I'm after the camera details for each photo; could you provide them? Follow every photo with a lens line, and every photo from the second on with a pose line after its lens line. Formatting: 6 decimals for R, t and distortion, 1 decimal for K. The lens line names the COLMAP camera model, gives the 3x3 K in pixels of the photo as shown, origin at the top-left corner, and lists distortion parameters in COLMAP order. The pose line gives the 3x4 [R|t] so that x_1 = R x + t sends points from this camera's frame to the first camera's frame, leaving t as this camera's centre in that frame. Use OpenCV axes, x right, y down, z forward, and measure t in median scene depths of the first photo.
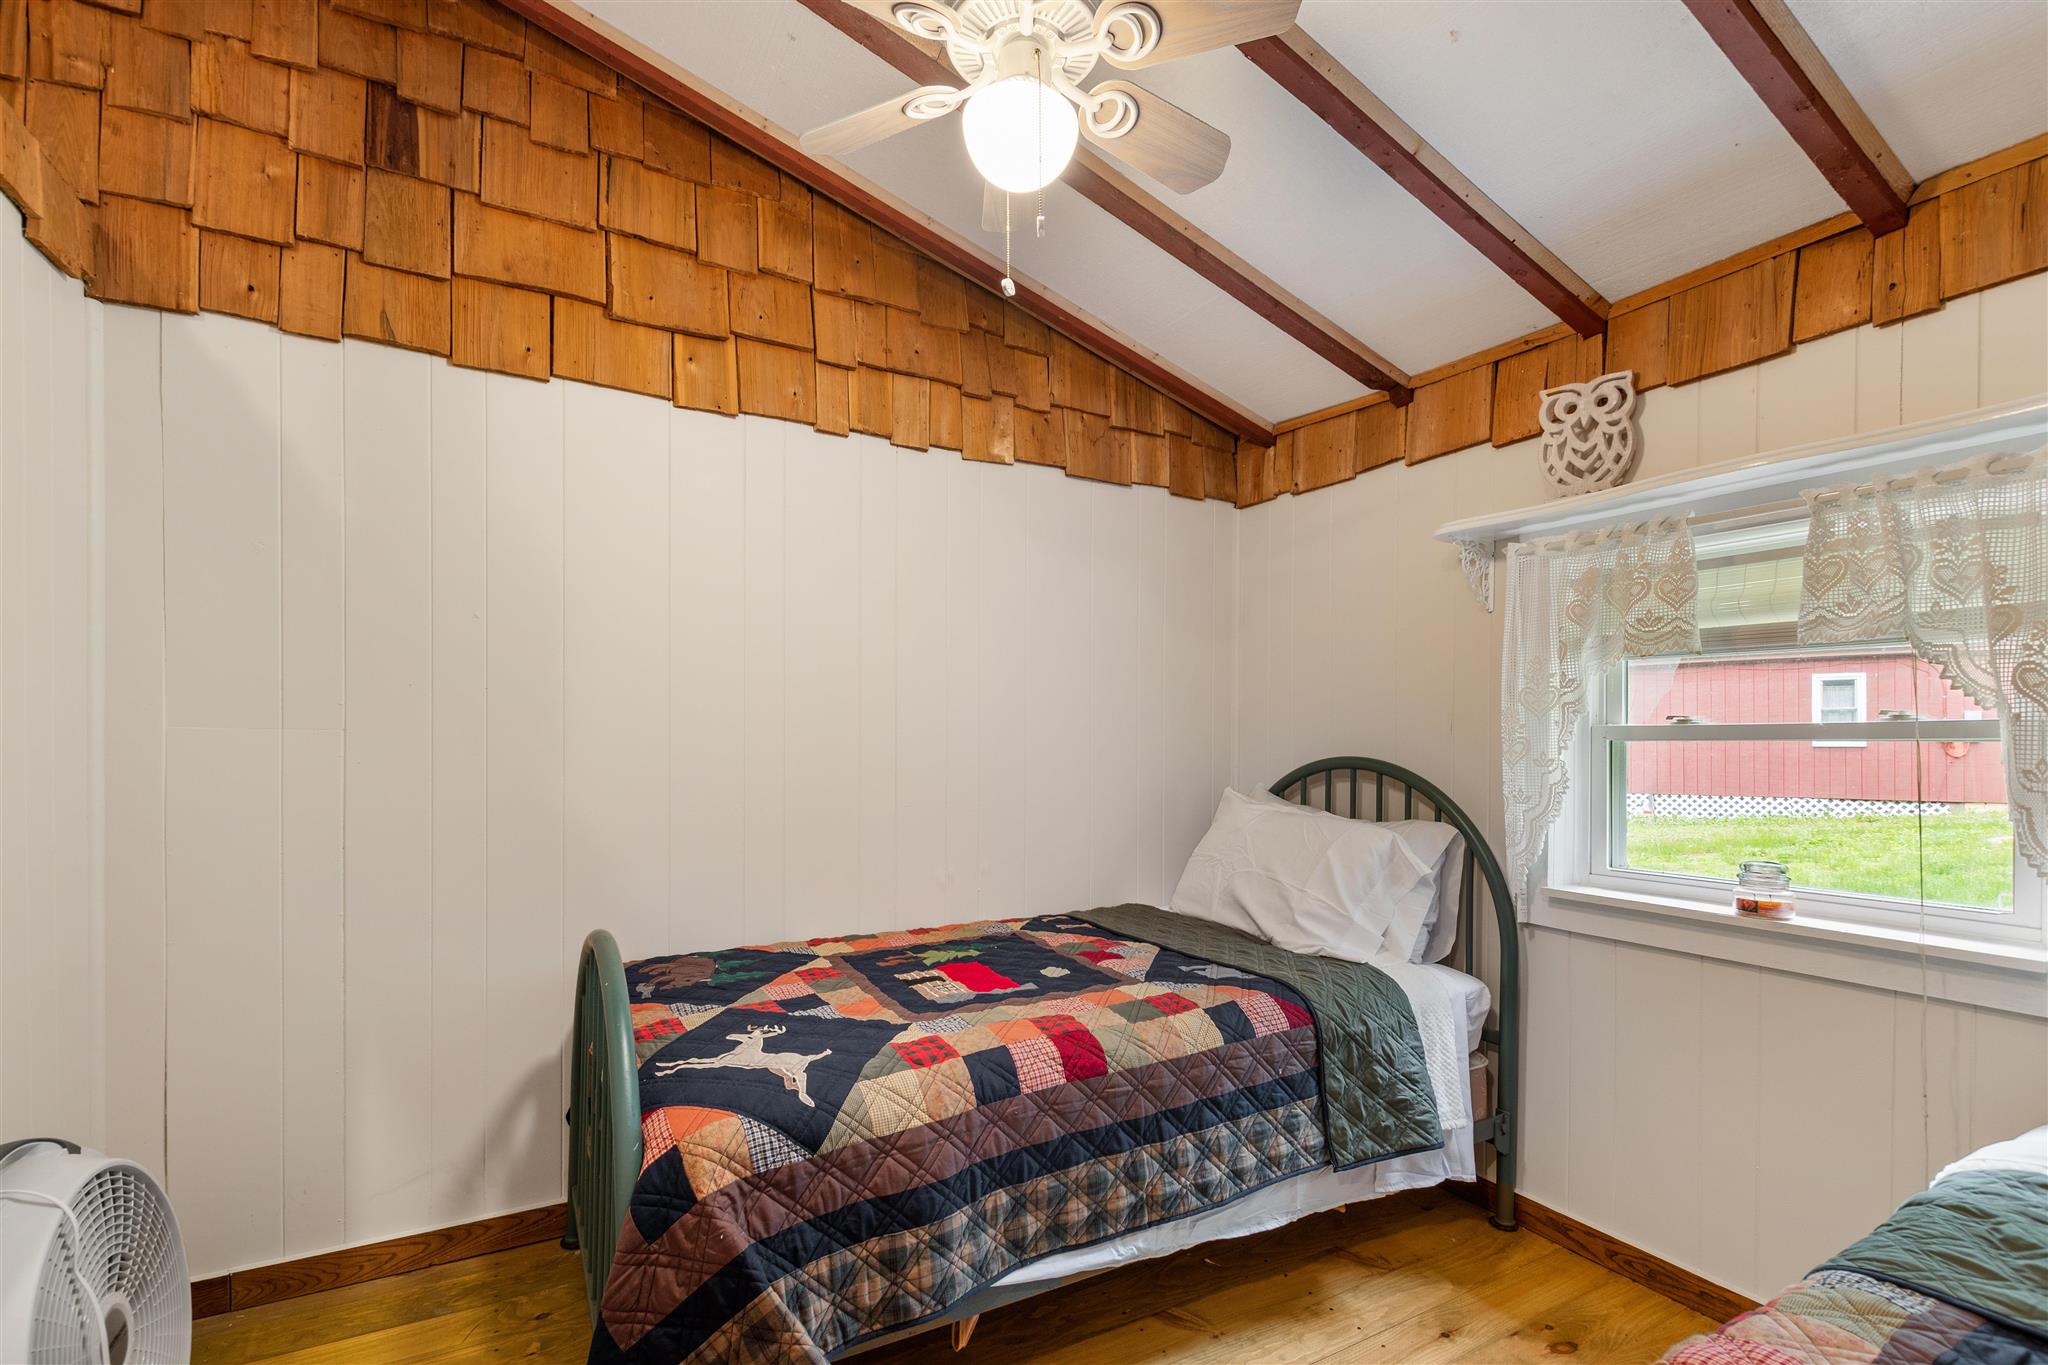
lens RADIAL K [[892.1, 0, 1054.1], [0, 892.1, 741.8], [0, 0, 1]] dist [0.002236, -0.000112]
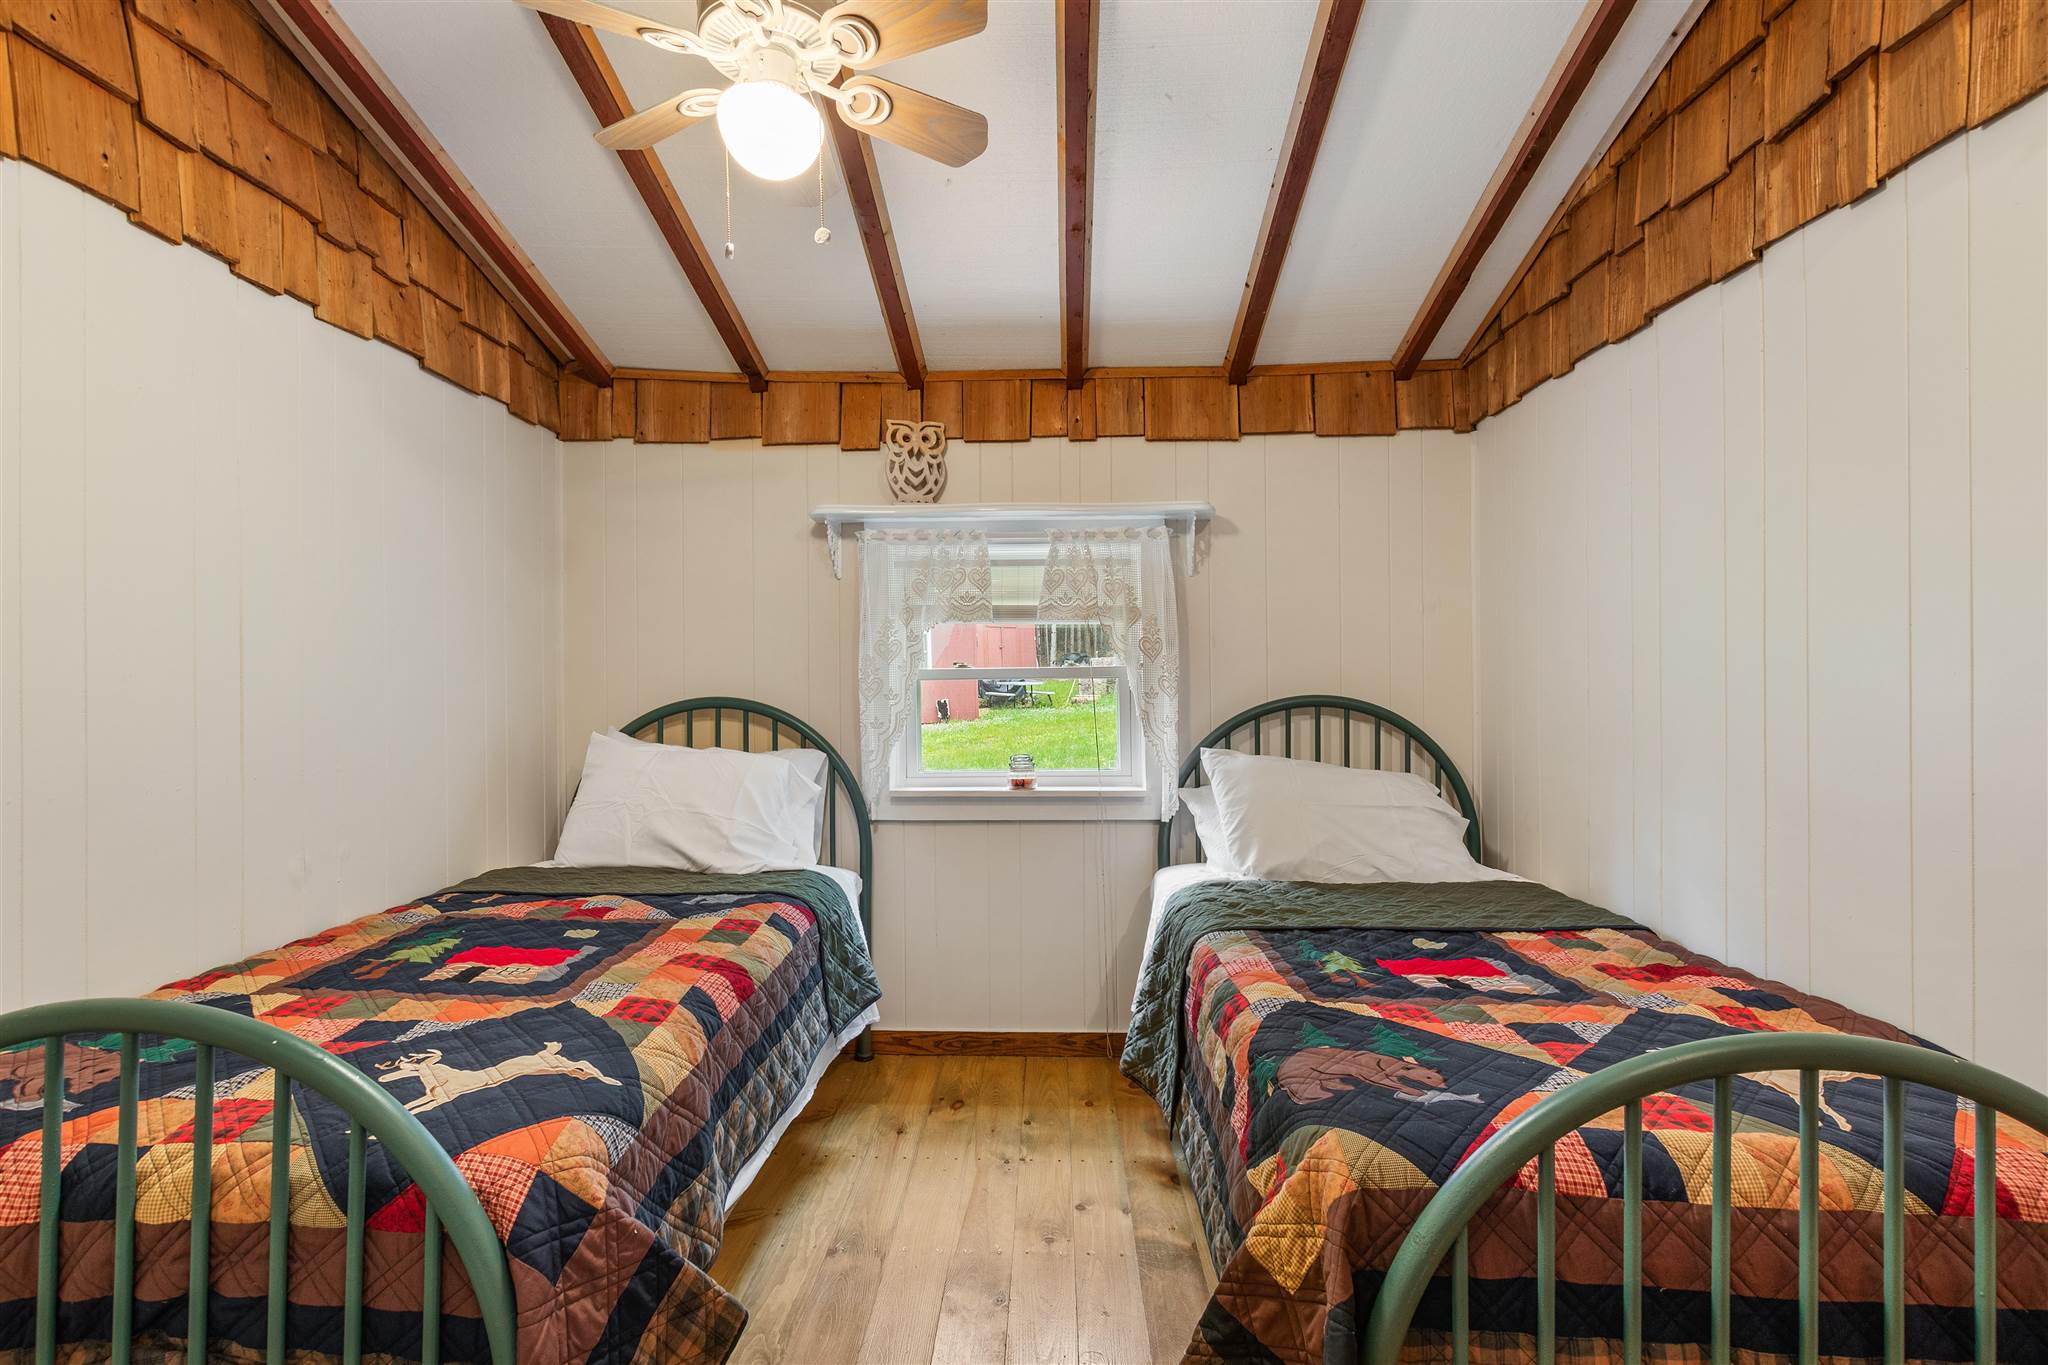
lens RADIAL K [[928.0, 0, 1014.9], [0, 928.0, 670.7], [0, 0, 1]] dist [0.003543, -0.000124]
pose [[0.549191, 0.000499, 0.835696, -0.546296], [0.013017, 0.999873, -0.009152, -0.000522], [-0.835595, 0.015905, 0.549115, 0.087343]]
